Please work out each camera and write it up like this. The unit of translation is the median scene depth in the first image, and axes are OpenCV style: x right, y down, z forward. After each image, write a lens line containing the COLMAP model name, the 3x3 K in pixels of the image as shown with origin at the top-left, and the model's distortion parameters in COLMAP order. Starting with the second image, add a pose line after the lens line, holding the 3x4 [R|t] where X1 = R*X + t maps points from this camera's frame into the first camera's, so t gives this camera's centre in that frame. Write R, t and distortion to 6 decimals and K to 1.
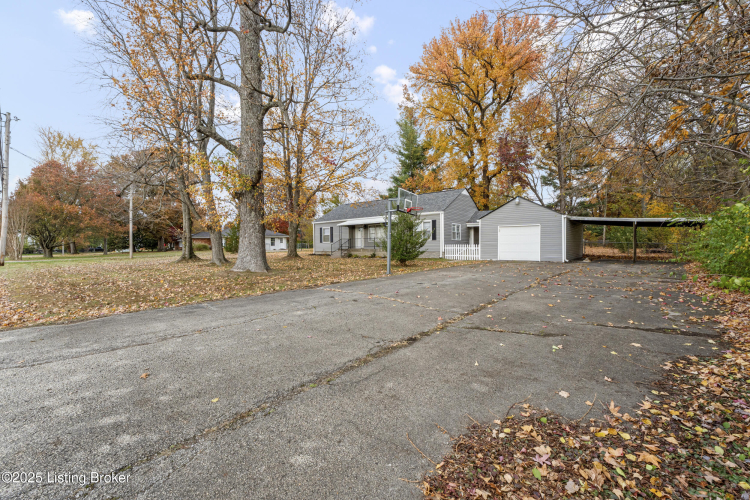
lens RADIAL K [[314.5, 0, 374.8], [0, 314.5, 249.4], [0, 0, 1]] dist [-0.005473, -0.001104]
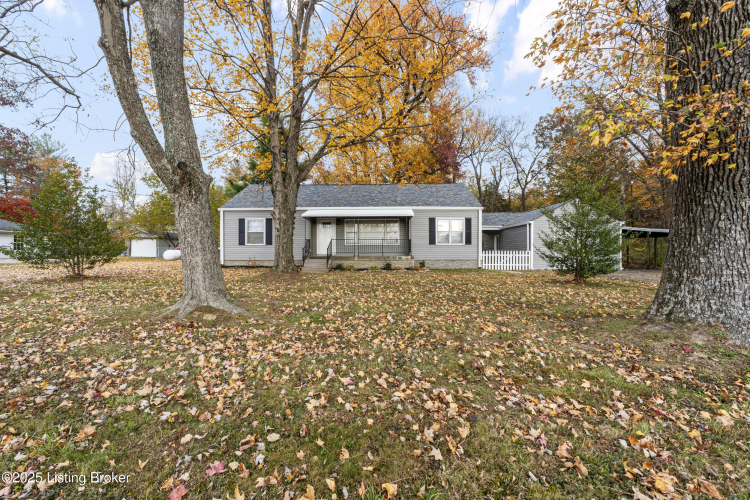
lens RADIAL K [[314.5, 0, 375.7], [0, 314.5, 250.2], [0, 0, 1]] dist [-0.005473, -0.001104]
pose [[0.773507, 0.000539, 0.633788, -0.462518], [-0.001426, 0.999999, 0.000891, -0.016710], [-0.633786, -0.001593, 0.773506, 0.555960]]
